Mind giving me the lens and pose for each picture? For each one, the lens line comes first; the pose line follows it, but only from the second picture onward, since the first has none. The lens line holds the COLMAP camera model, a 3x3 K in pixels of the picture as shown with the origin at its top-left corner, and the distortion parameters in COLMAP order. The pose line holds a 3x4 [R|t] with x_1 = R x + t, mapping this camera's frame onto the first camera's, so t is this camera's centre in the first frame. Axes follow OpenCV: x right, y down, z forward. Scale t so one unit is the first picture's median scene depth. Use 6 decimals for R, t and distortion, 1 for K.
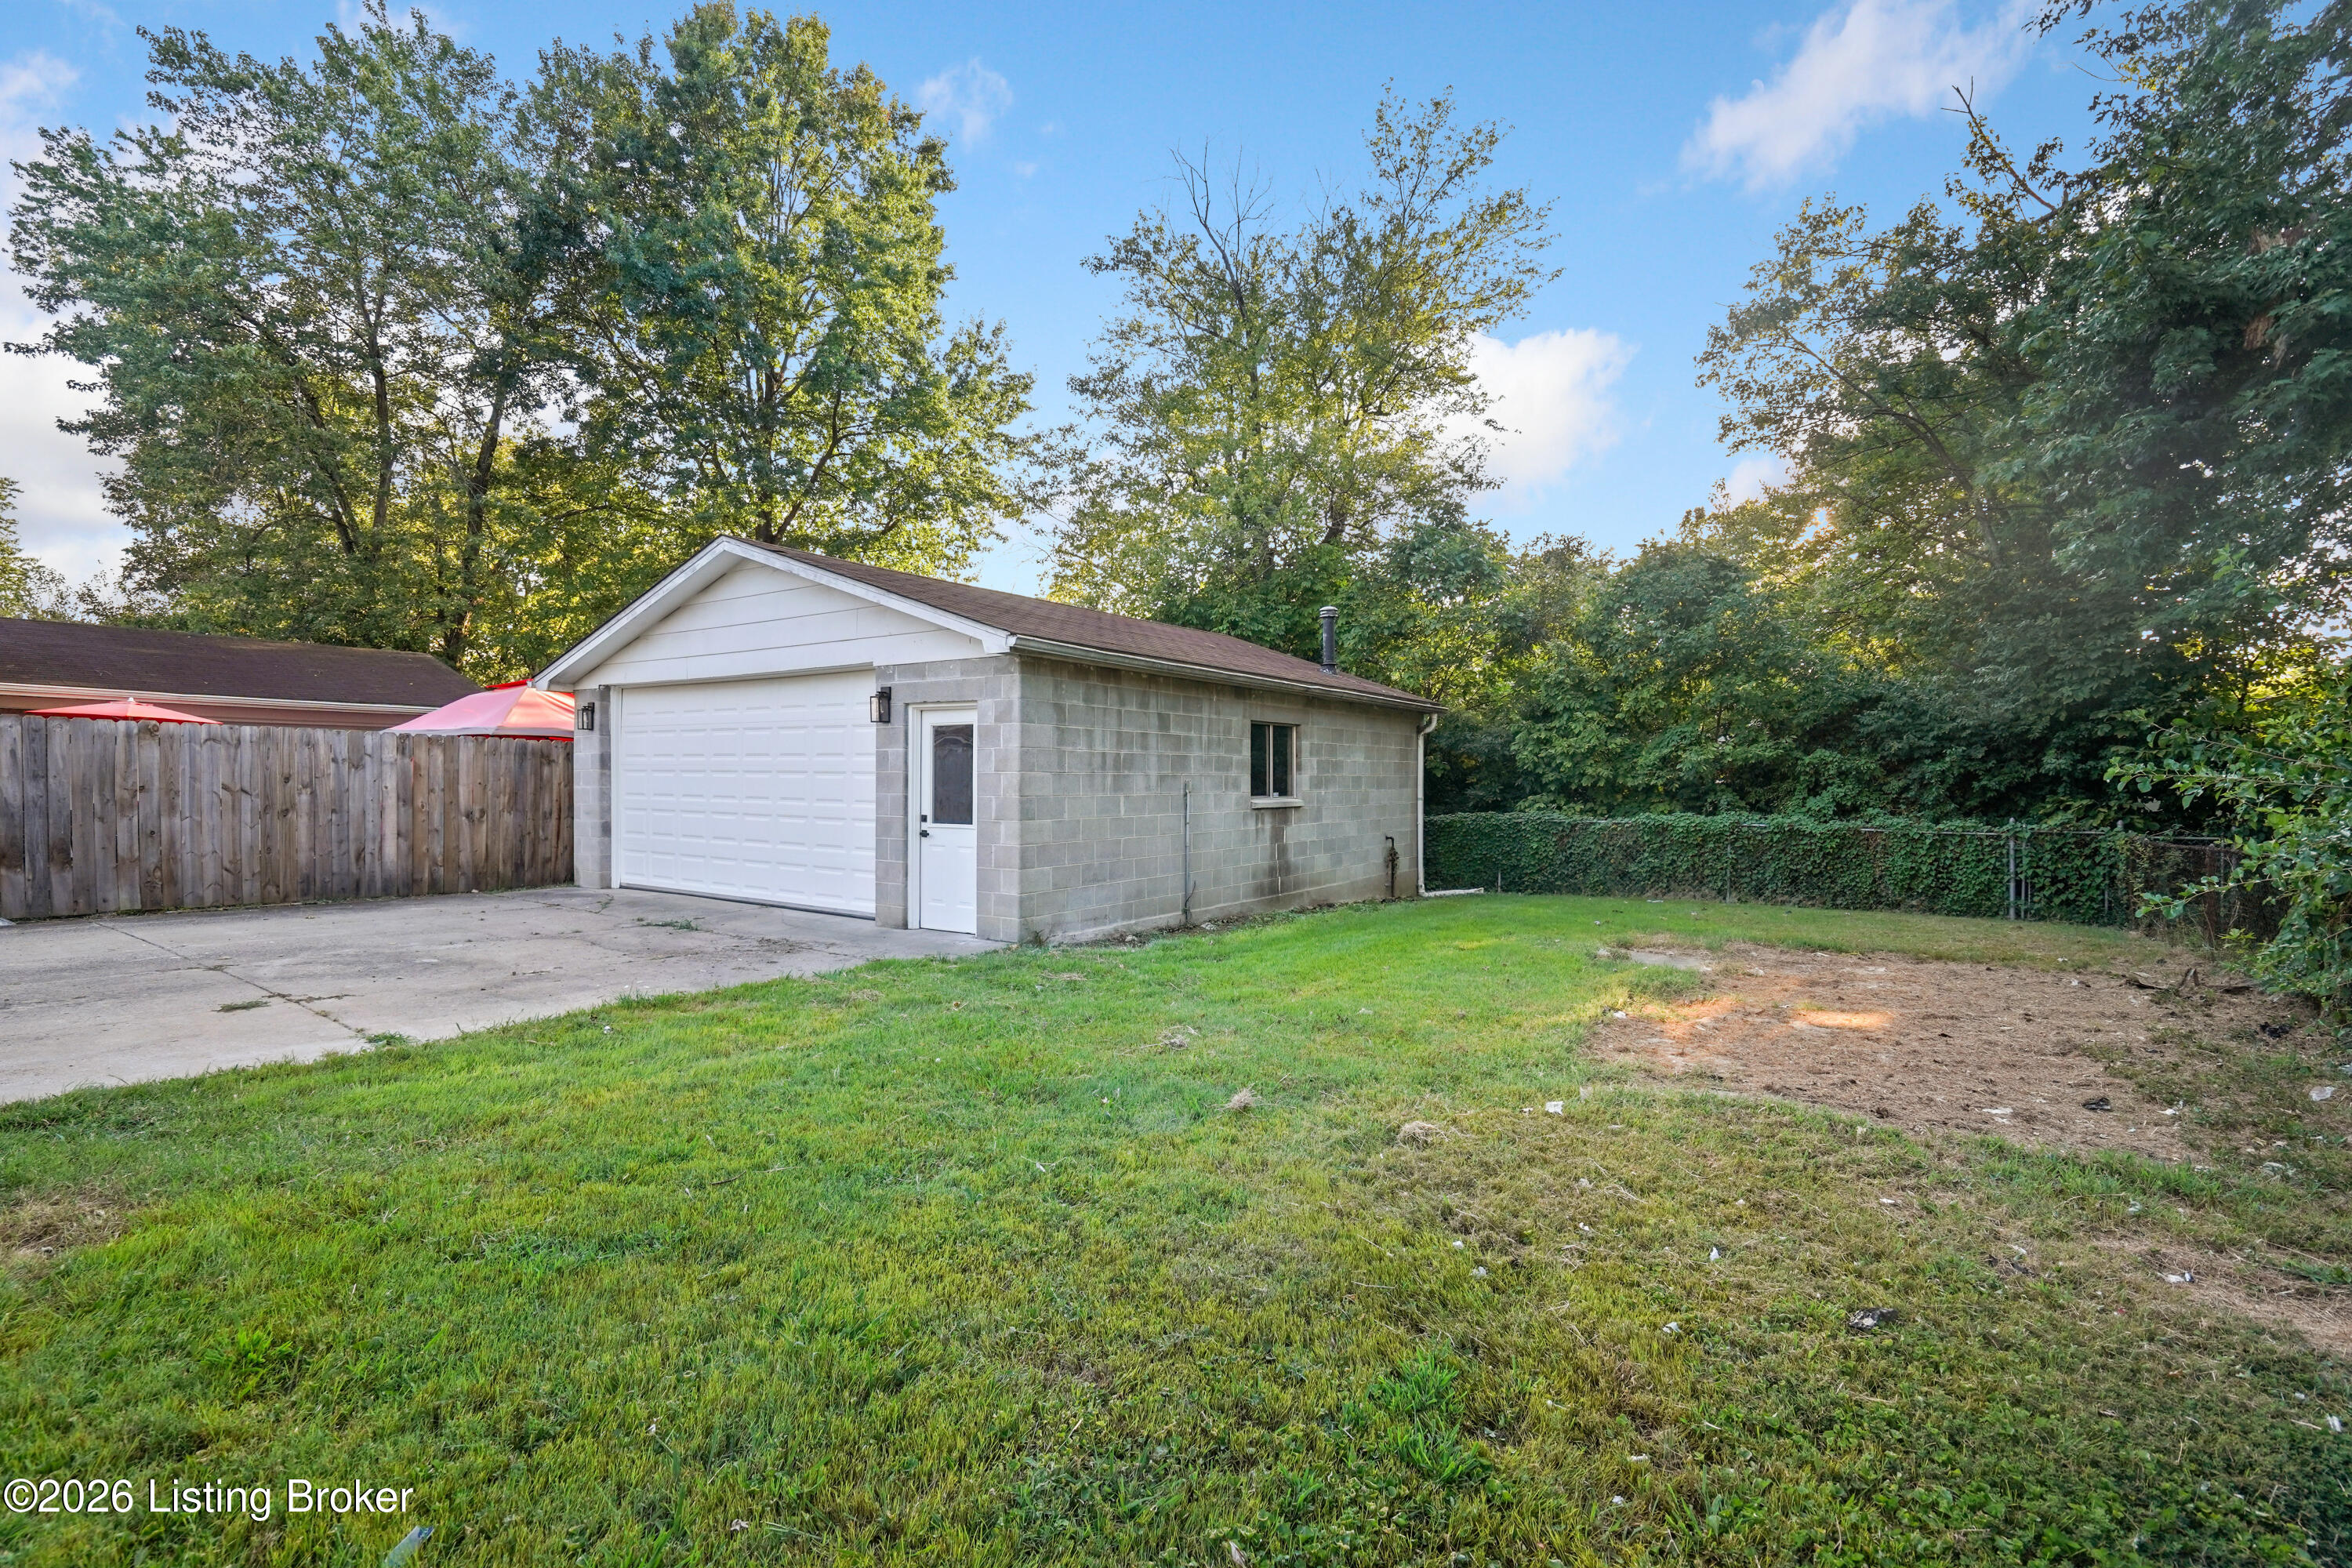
lens RADIAL K [[1089.7, 0, 1176.0], [0, 1089.7, 784.0], [0, 0, 1]] dist [0.000577, 0.000068]
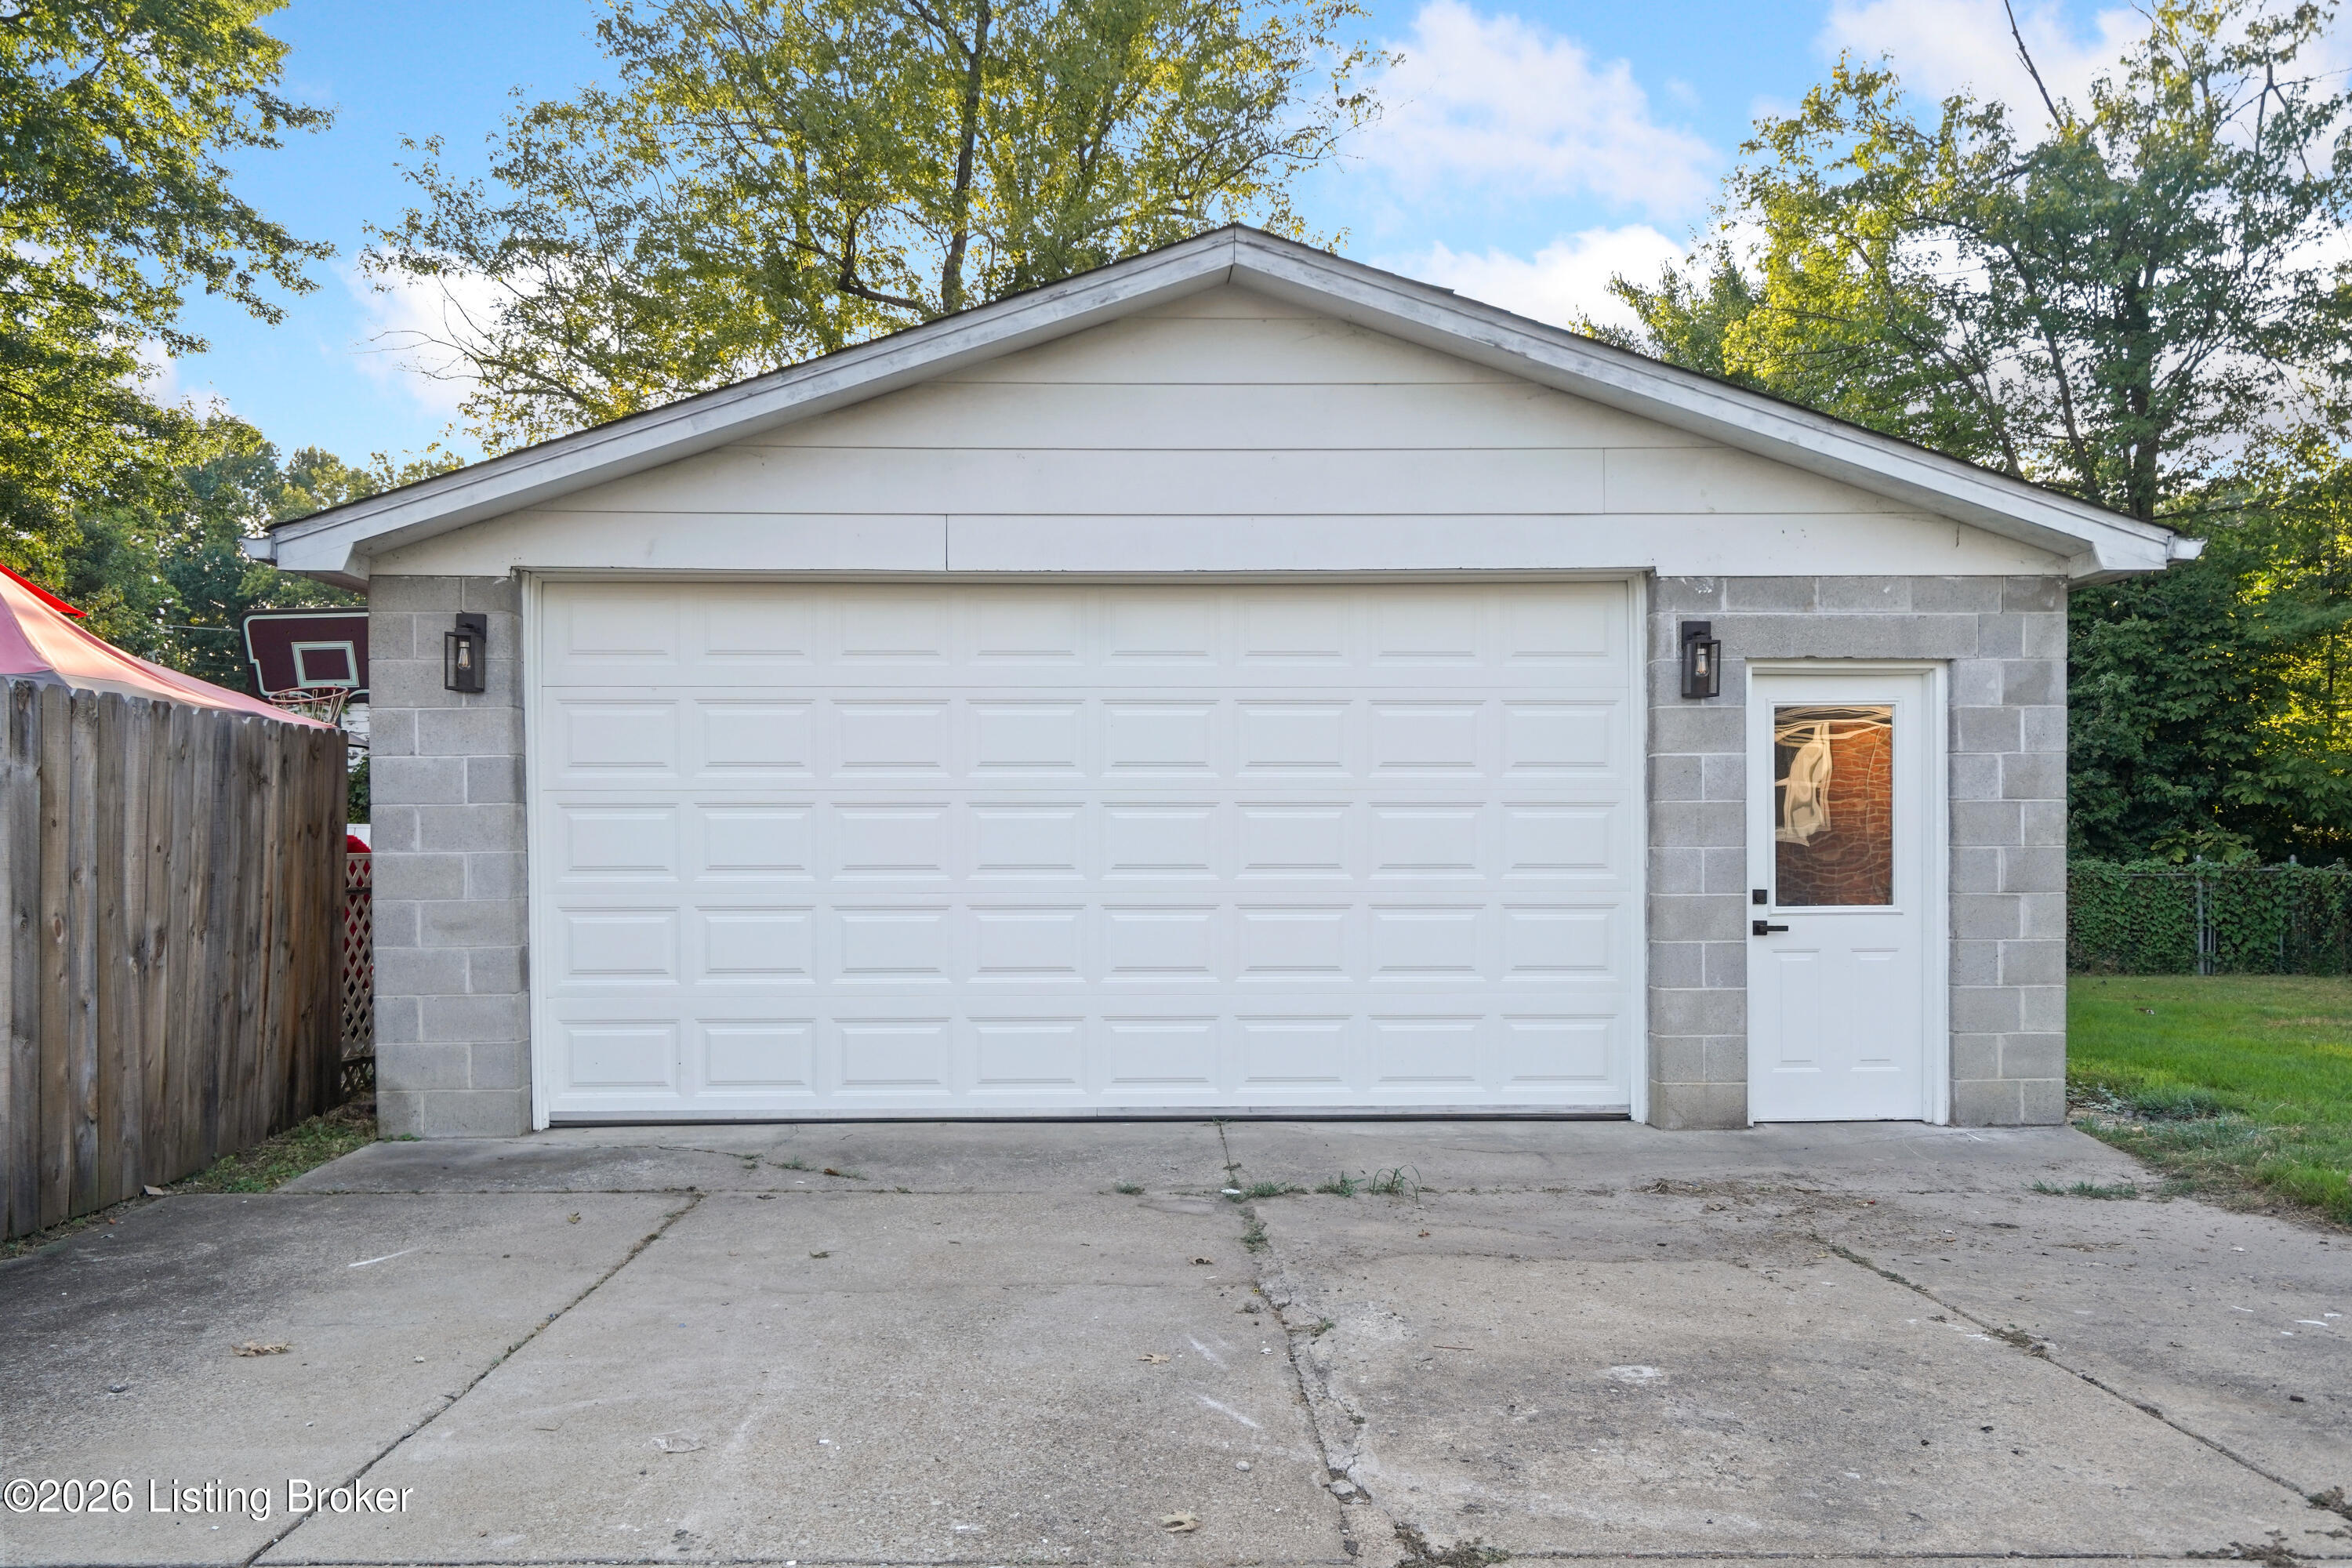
lens RADIAL K [[1707.1, 0, 1175.7], [0, 1707.1, 870.2], [0, 0, 1]] dist [0.007233, -0.001070]
pose [[0.799345, -0.026072, 0.600306, -0.902074], [0.012997, 0.999575, 0.026108, -0.003751], [-0.600731, -0.013067, 0.799344, 0.547833]]
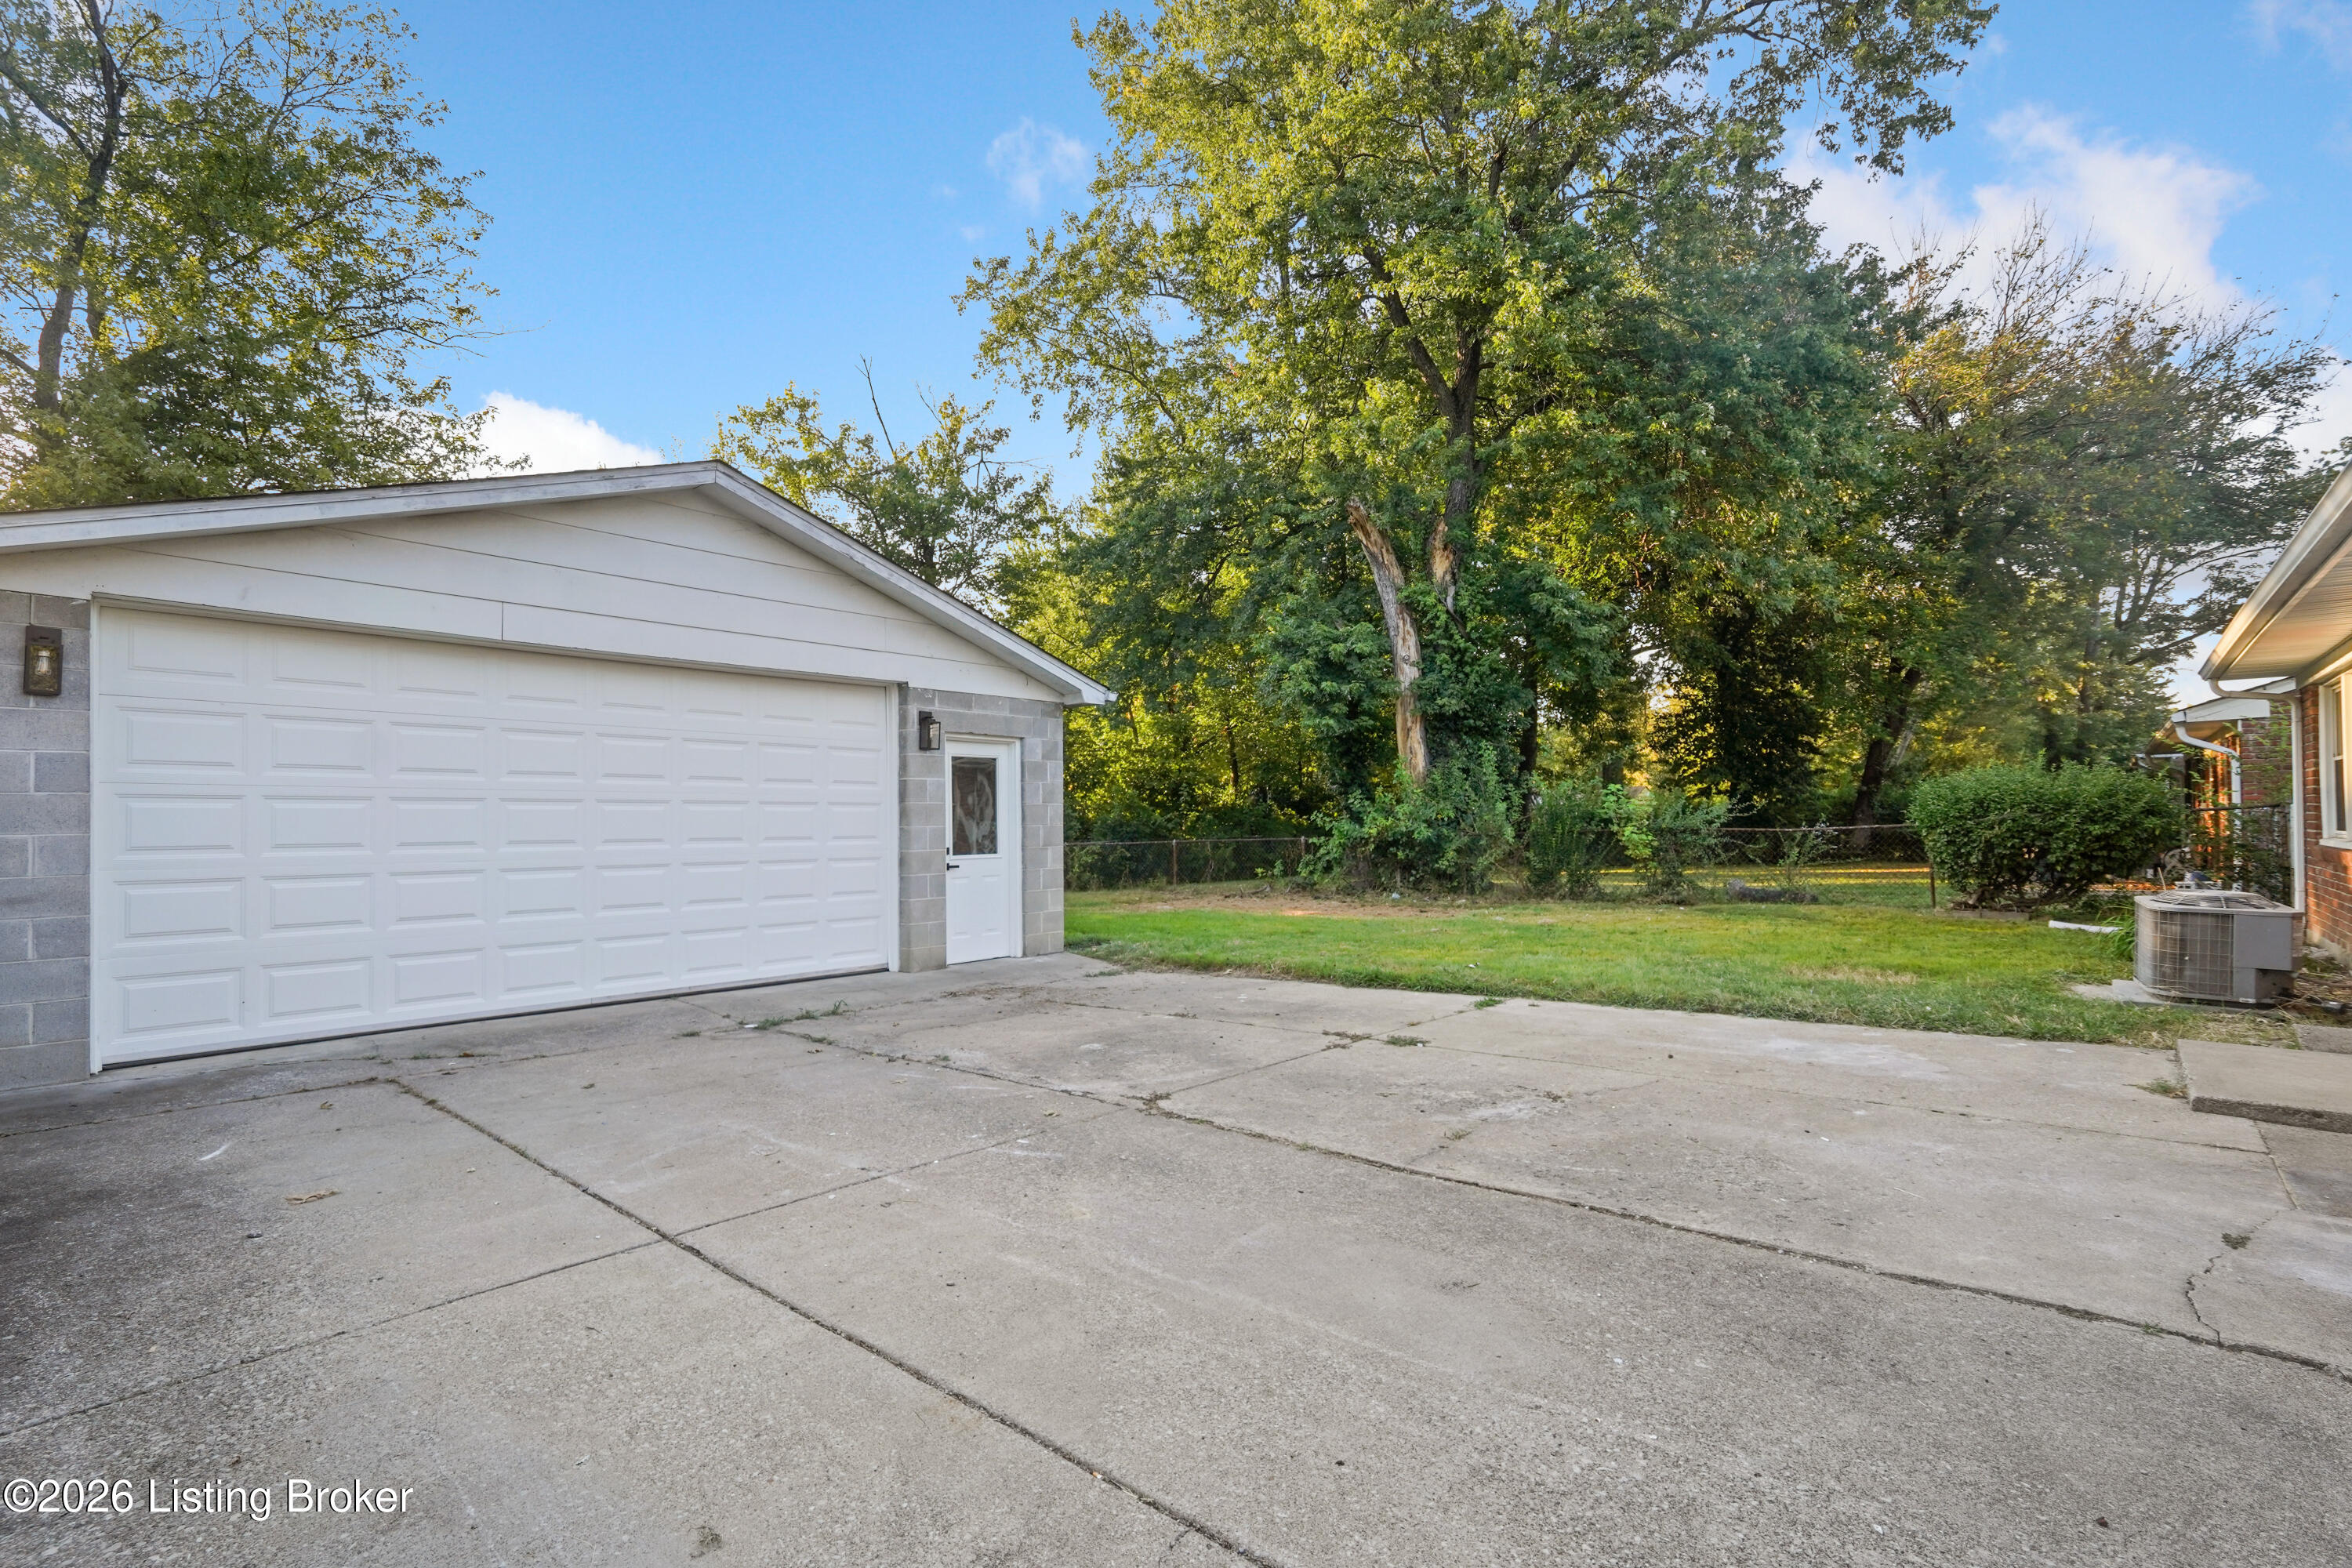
lens RADIAL K [[1062.6, 0, 1172.0], [0, 1062.6, 811.9], [0, 0, 1]] dist [0.001085, 0.000299]
pose [[0.101623, 0.000156, 0.994823, -1.158669], [0.013732, 0.999904, -0.001559, 0.000827], [-0.994728, 0.013819, 0.101611, 0.706272]]
